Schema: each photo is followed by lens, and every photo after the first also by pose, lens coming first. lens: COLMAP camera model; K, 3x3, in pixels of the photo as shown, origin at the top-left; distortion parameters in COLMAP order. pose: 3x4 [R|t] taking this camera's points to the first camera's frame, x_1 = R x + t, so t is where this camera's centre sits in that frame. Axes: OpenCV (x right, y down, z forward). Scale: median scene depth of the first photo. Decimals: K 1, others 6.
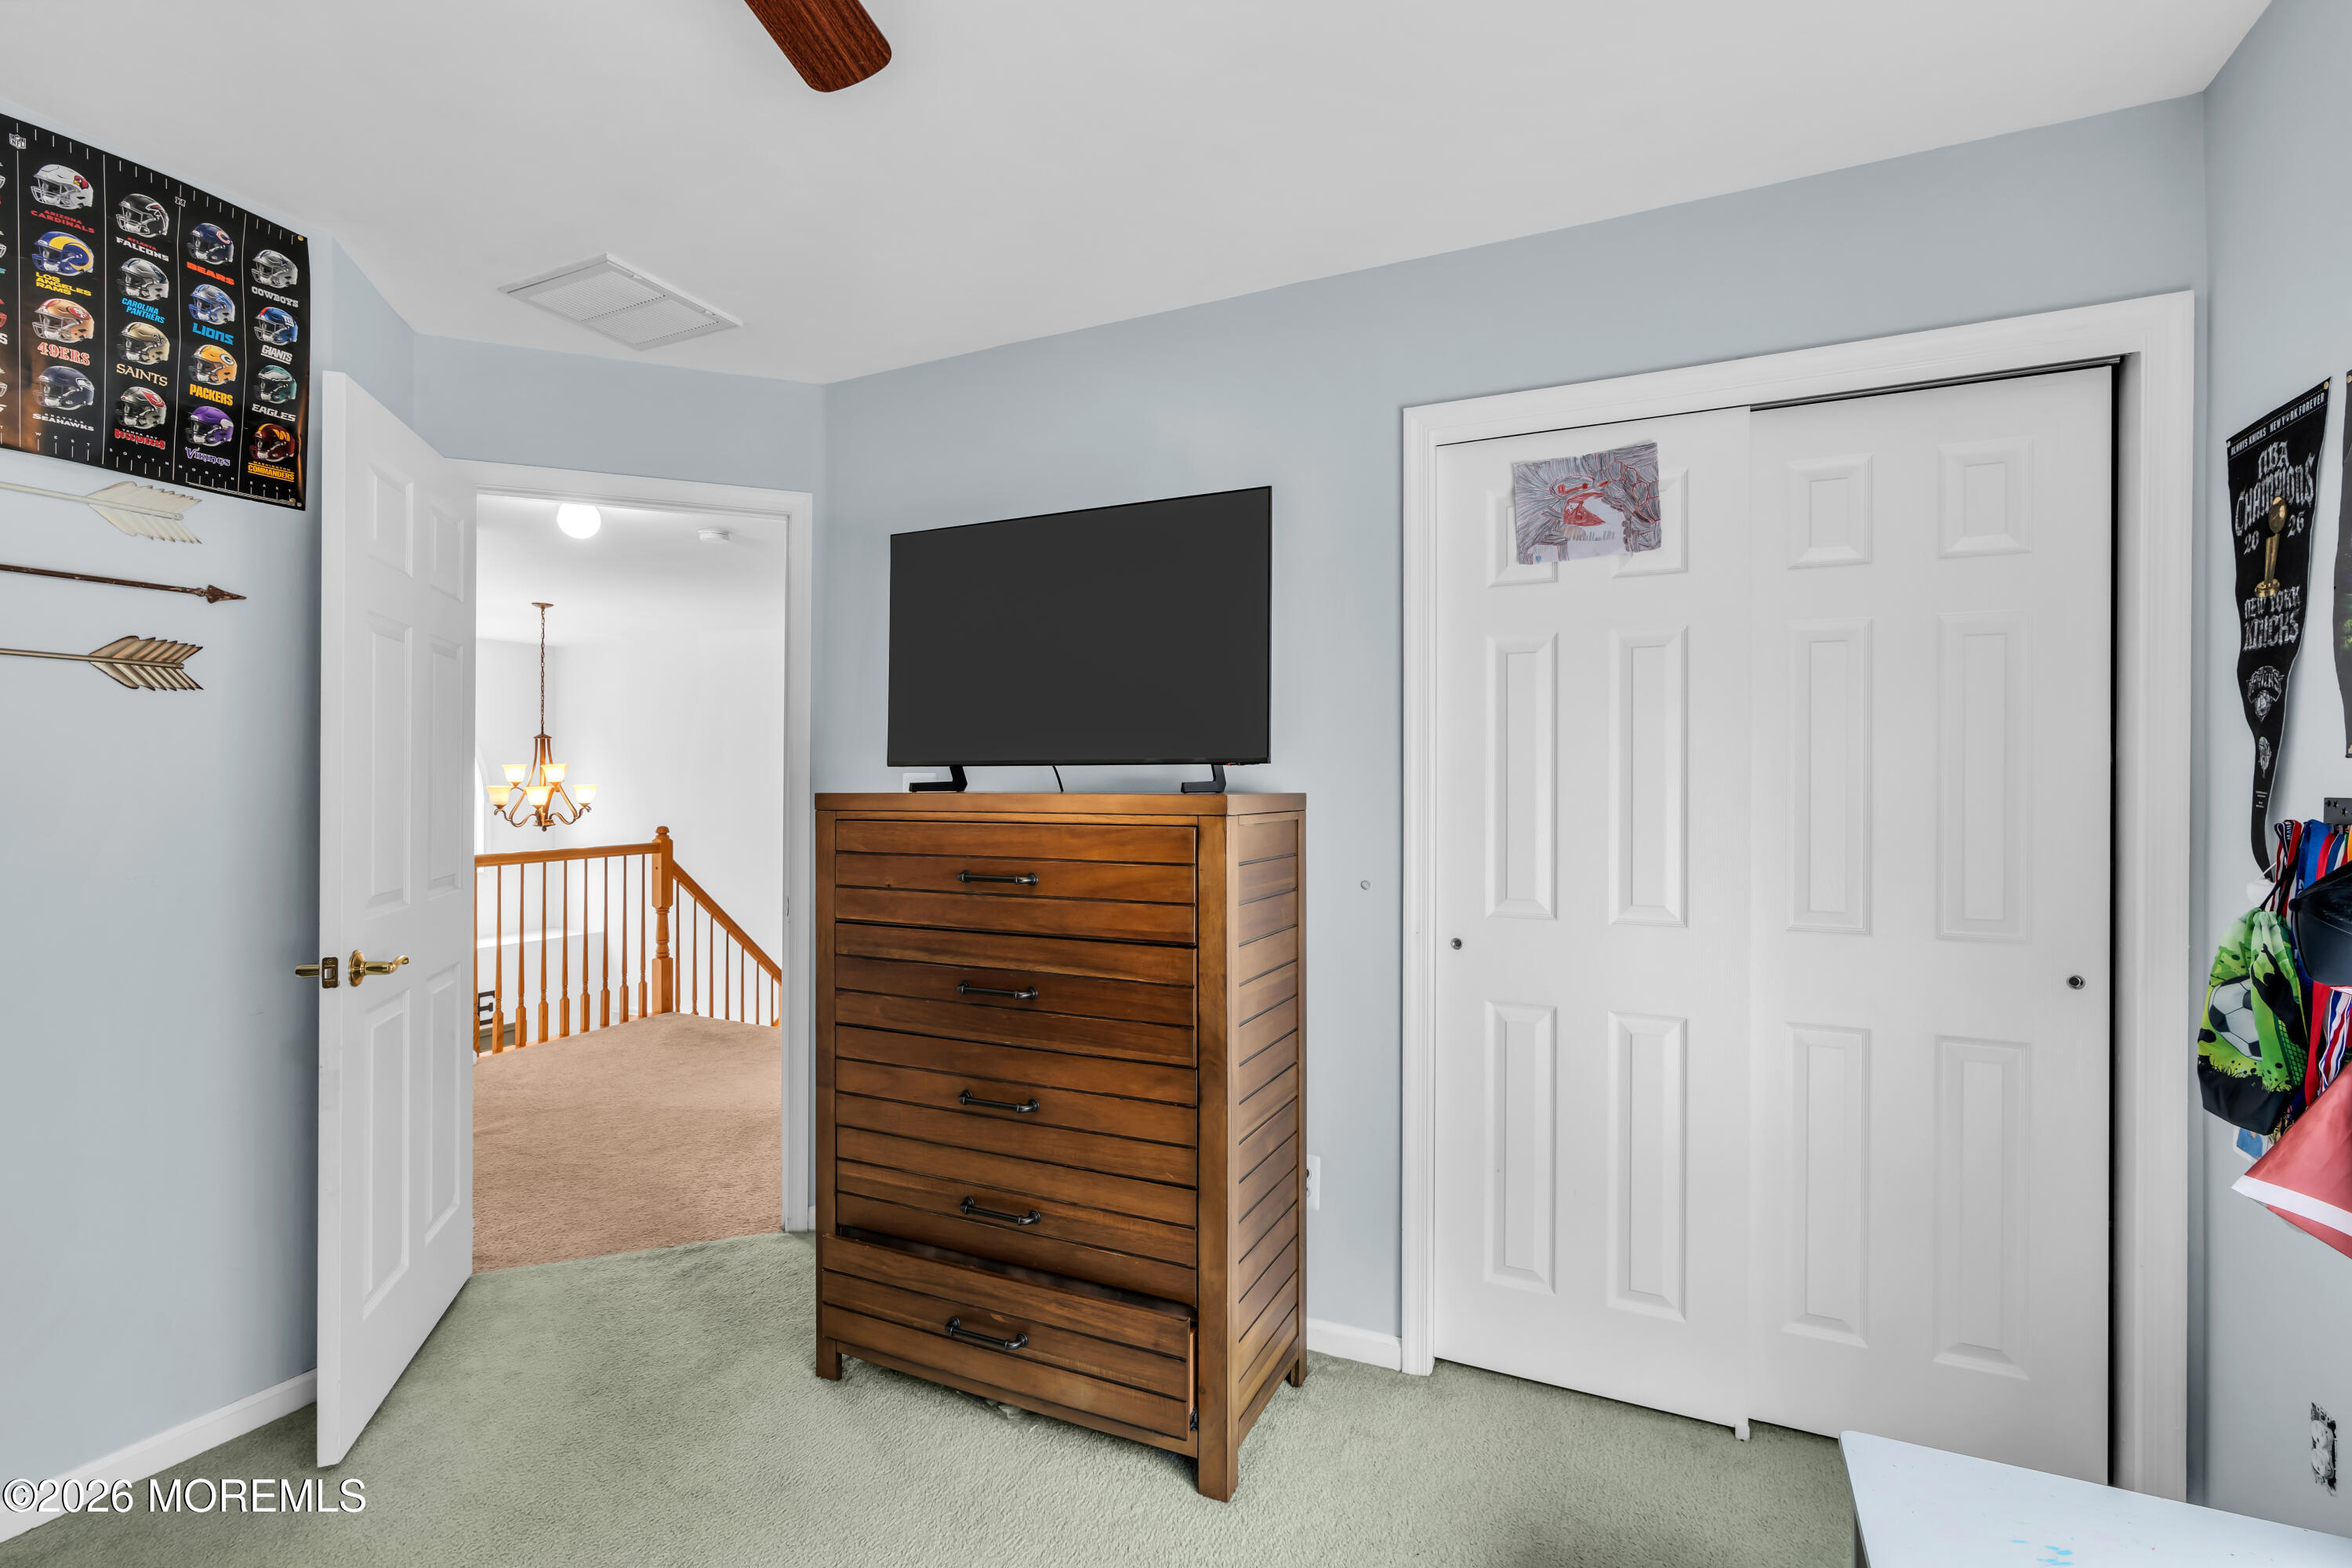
lens RADIAL K [[1062.6, 0, 1157.8], [0, 1062.6, 782.7], [0, 0, 1]] dist [-0.007167, 0.003377]
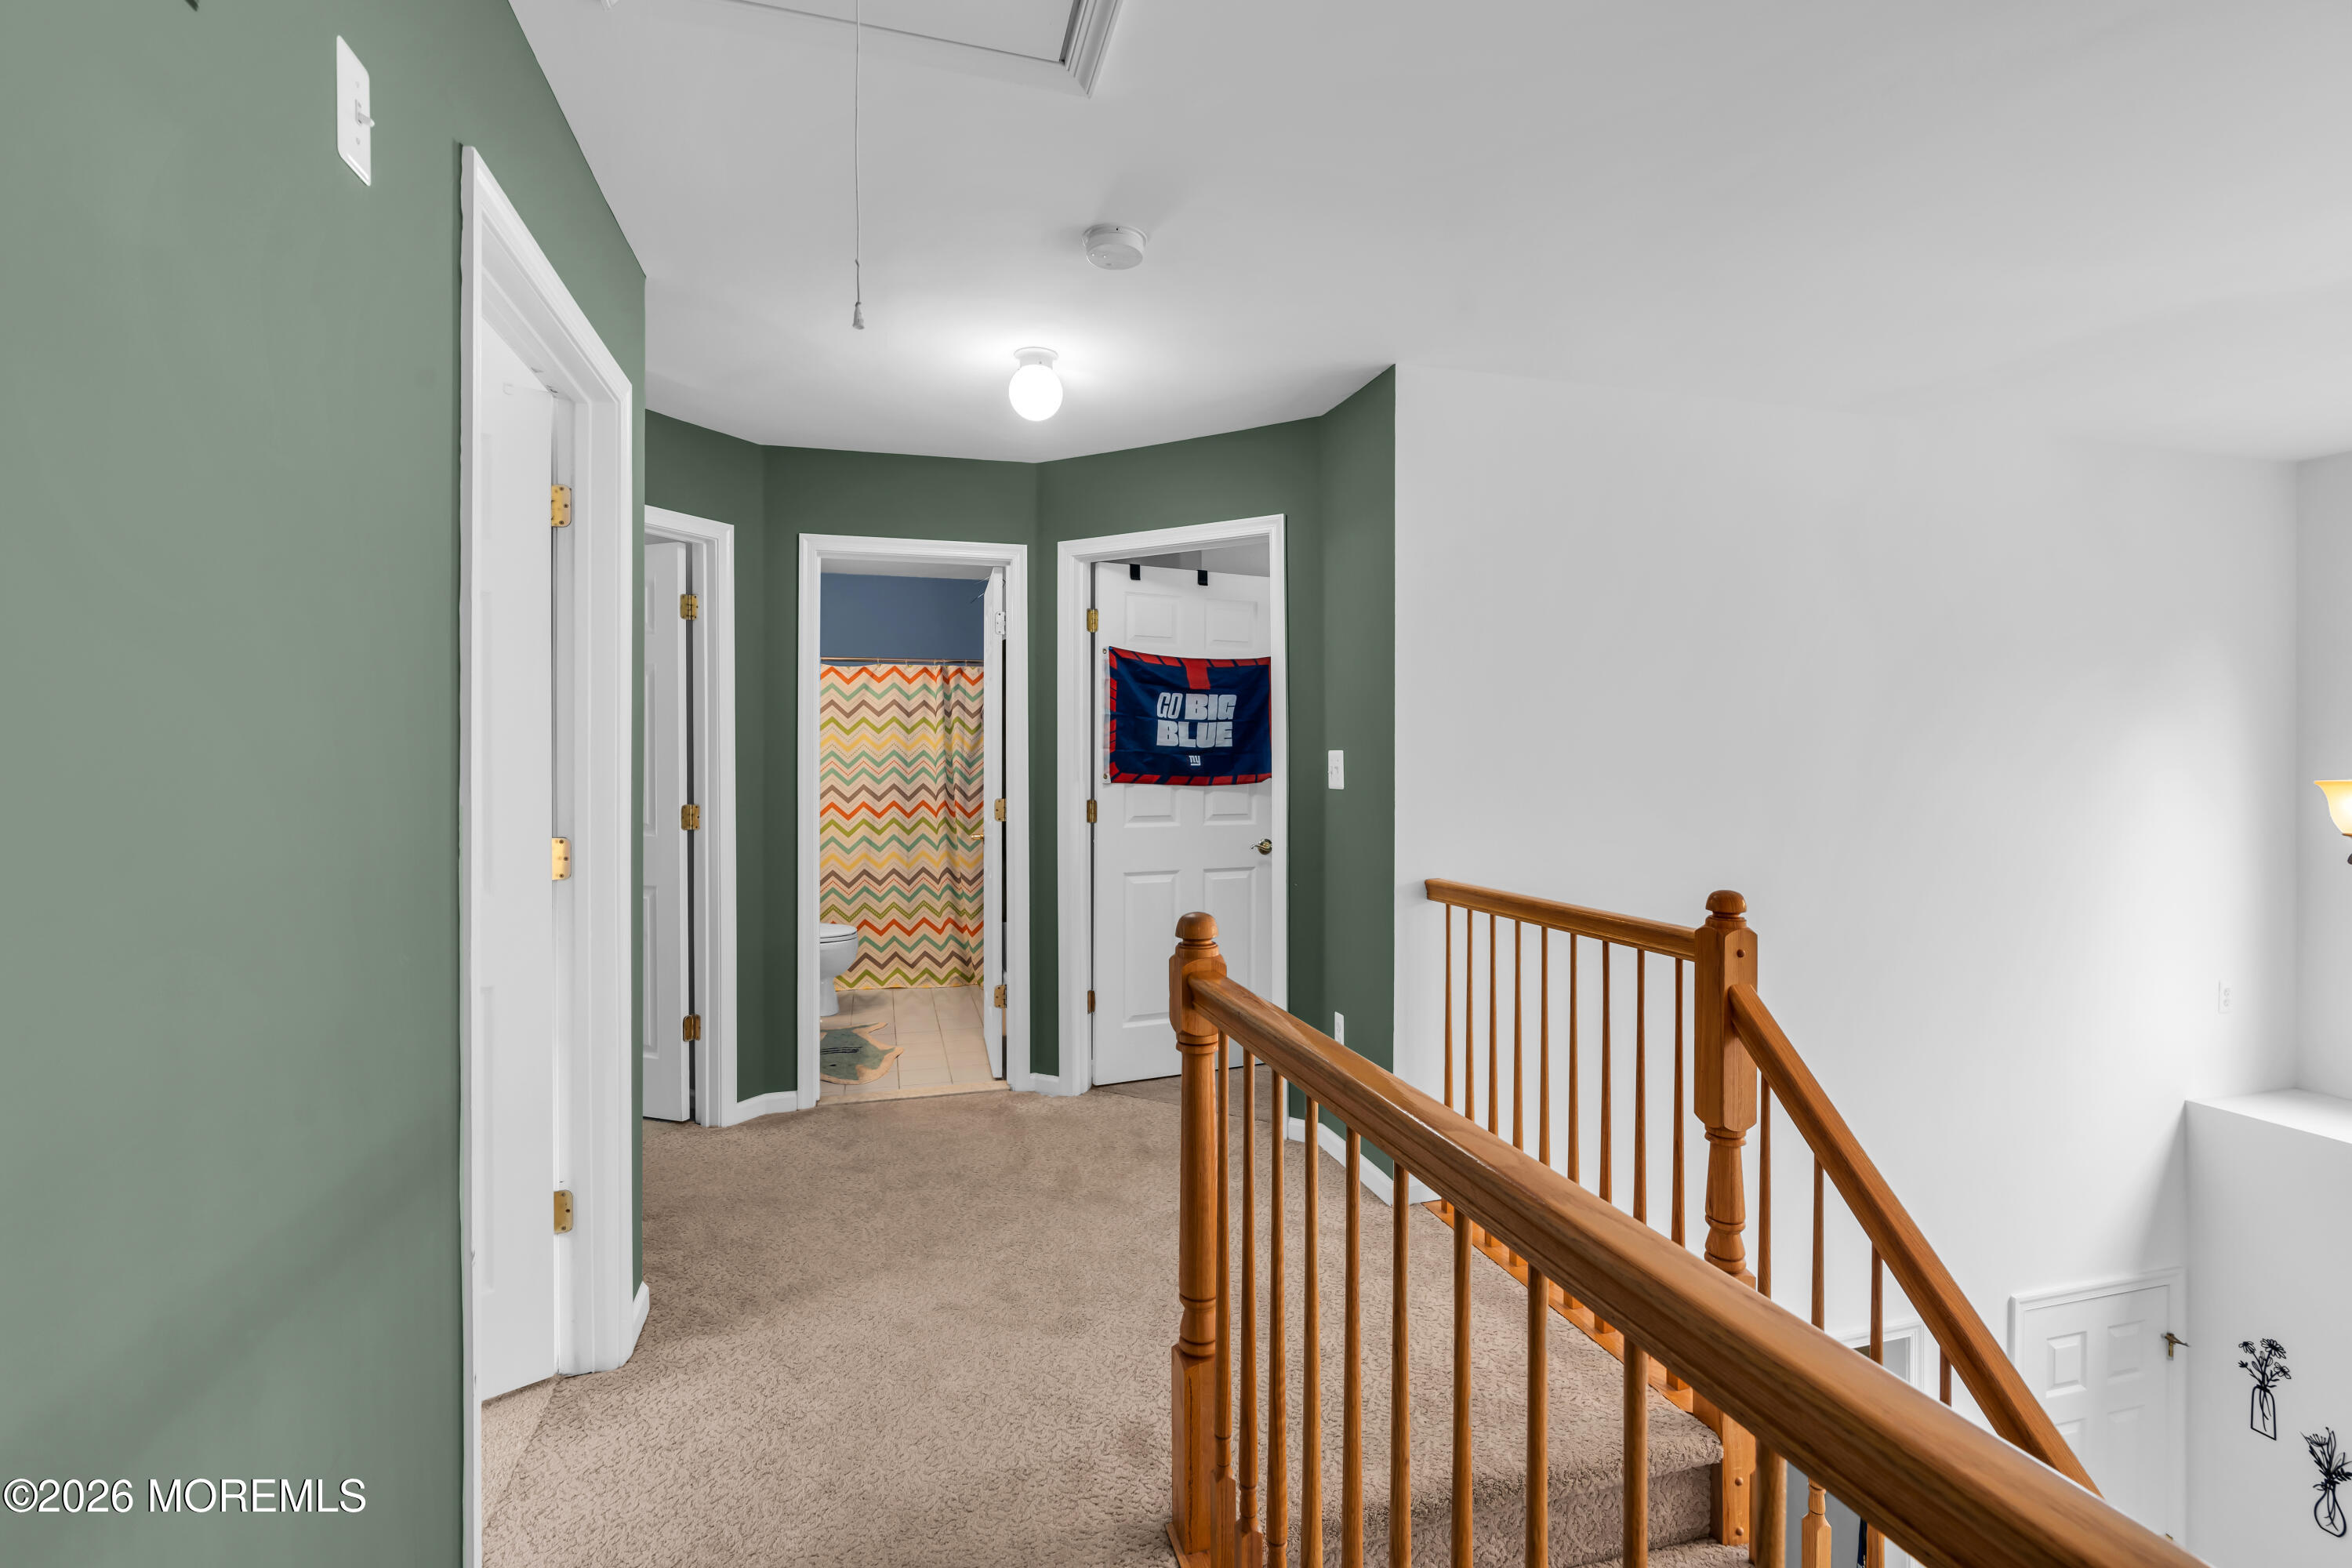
lens RADIAL K [[1062.6, 0, 1175.1], [0, 1062.6, 766.1], [0, 0, 1]] dist [-0.007167, 0.003377]
pose [[-0.747421, -0.000518, -0.664350, -0.099753], [0.000292, 0.999999, -0.001109, 0.000322], [0.664350, -0.001023, -0.747421, 1.123981]]
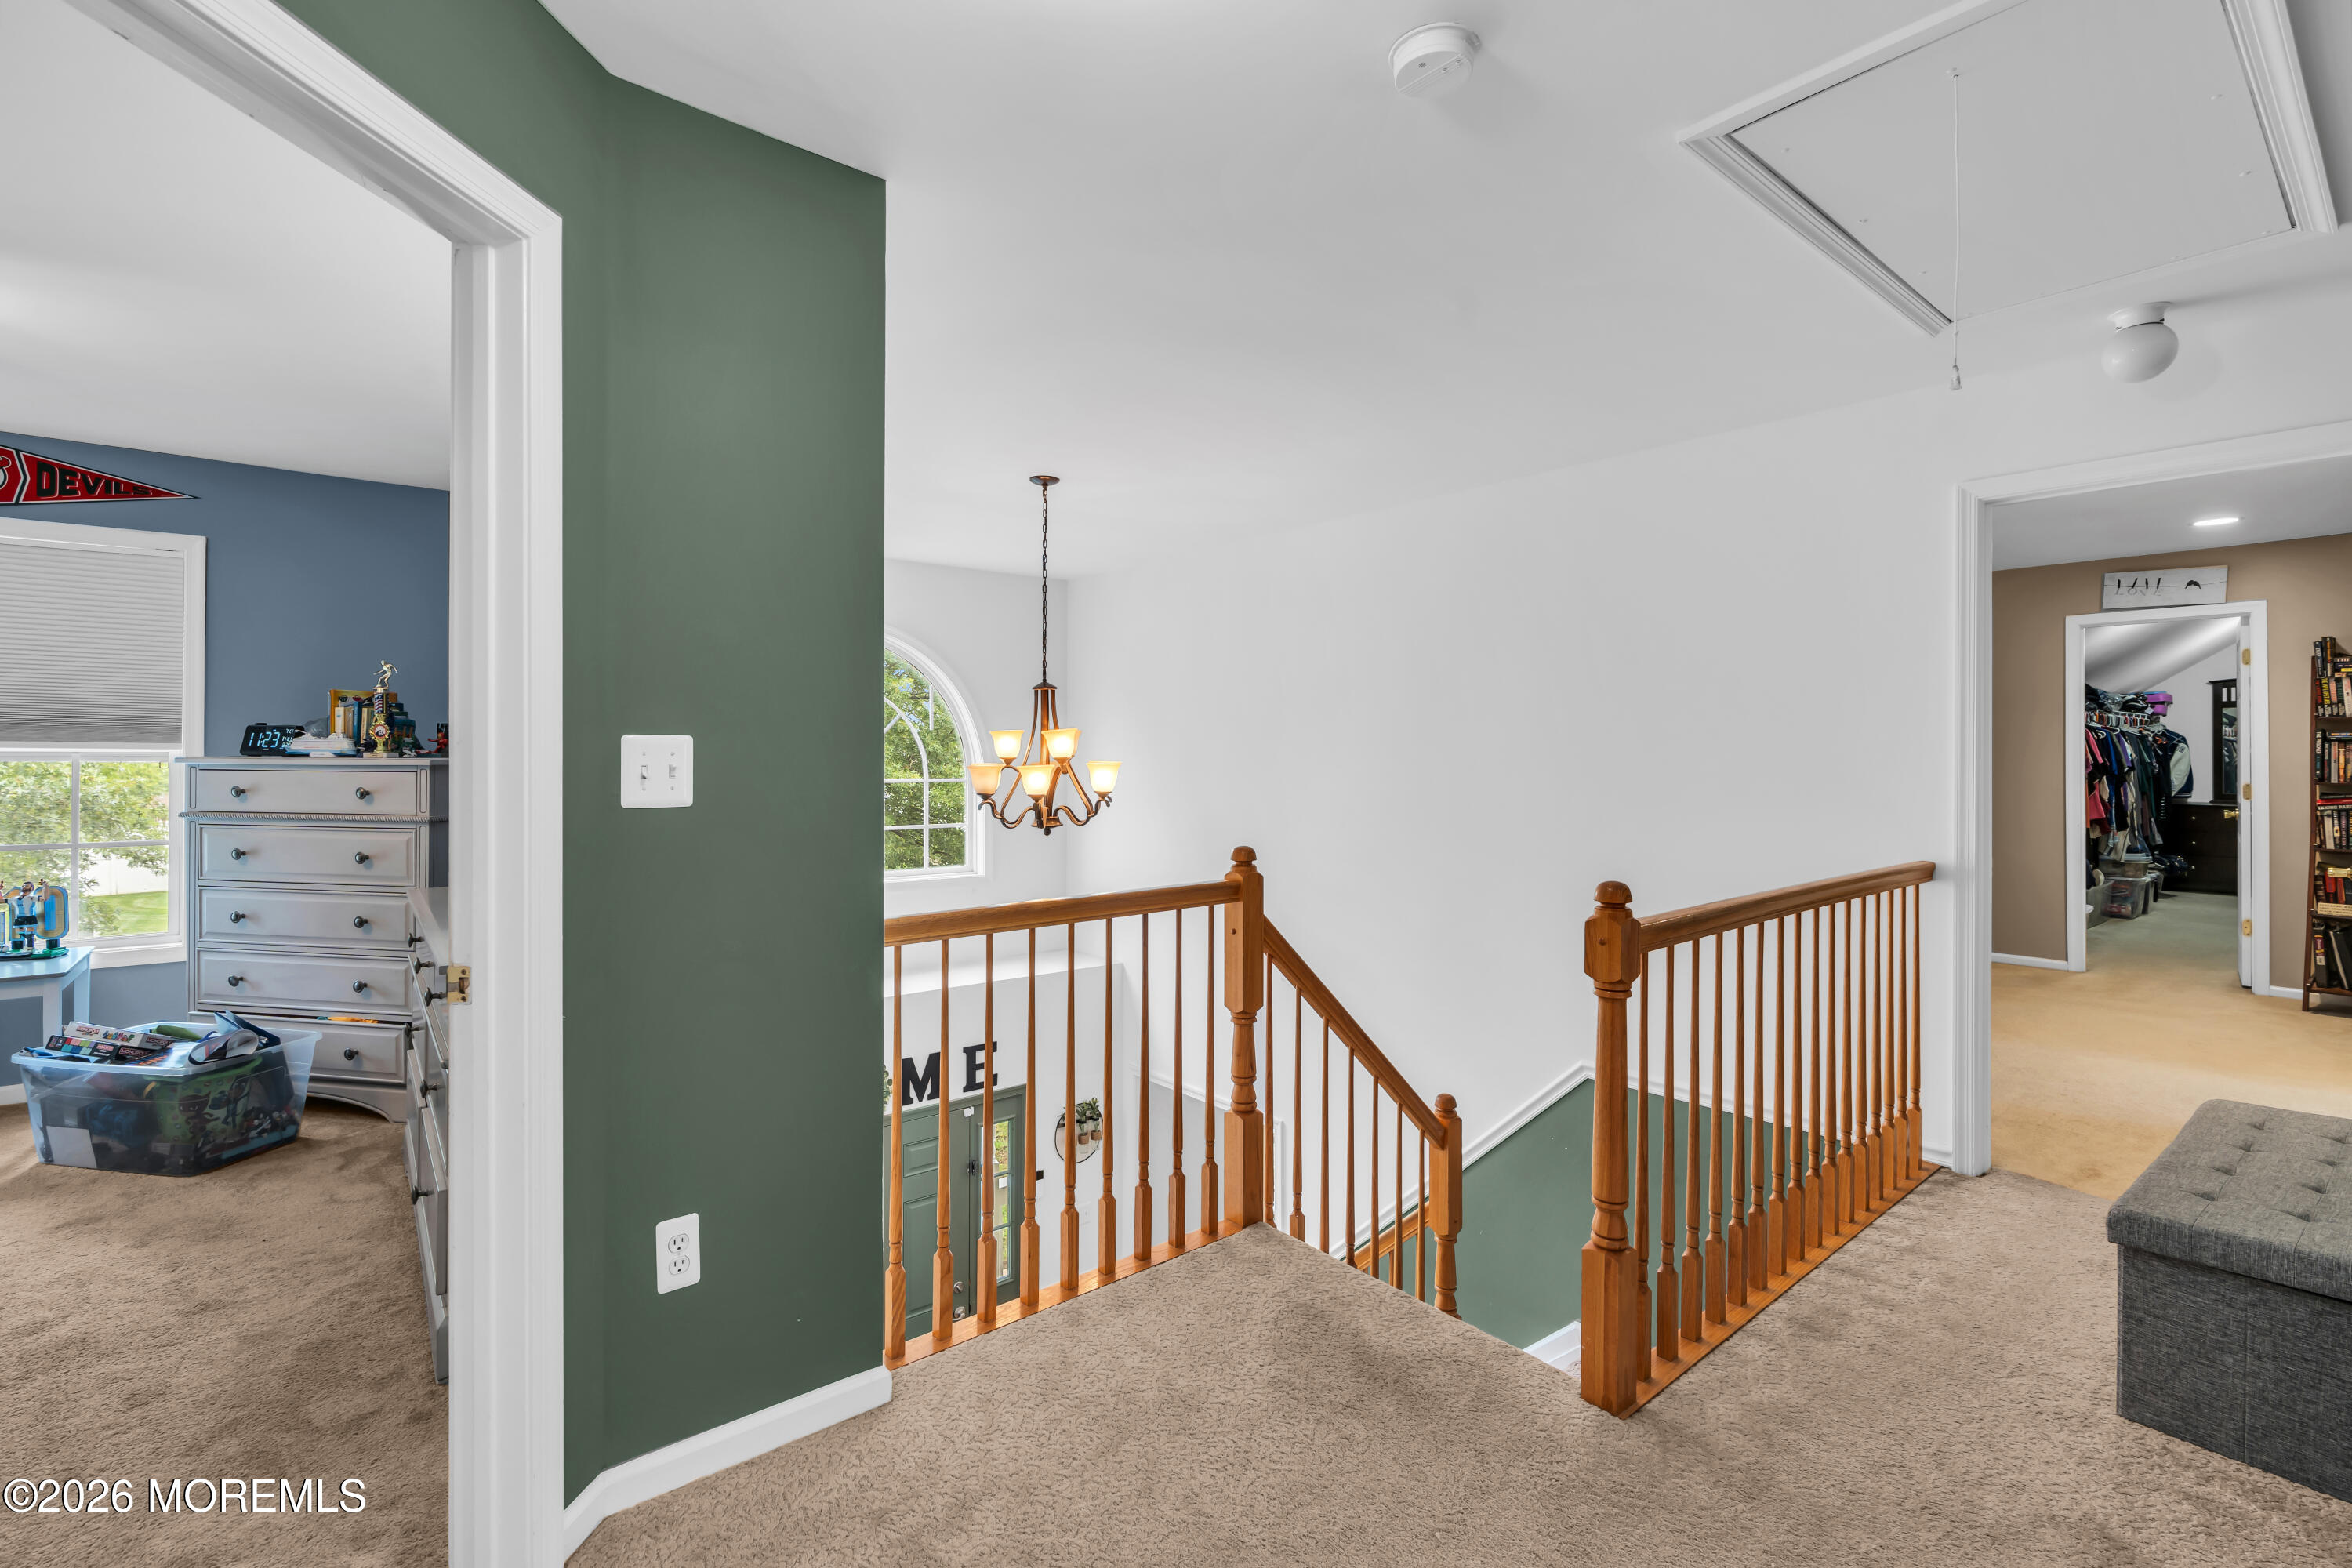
lens RADIAL K [[1062.6, 0, 1155.4], [0, 1062.6, 754.5], [0, 0, 1]] dist [-0.007167, 0.003377]
pose [[0.904505, -0.001789, -0.426459, -0.287550], [0.000860, 0.999997, -0.002372, -0.001479], [0.426462, 0.001779, 0.904504, 0.524034]]
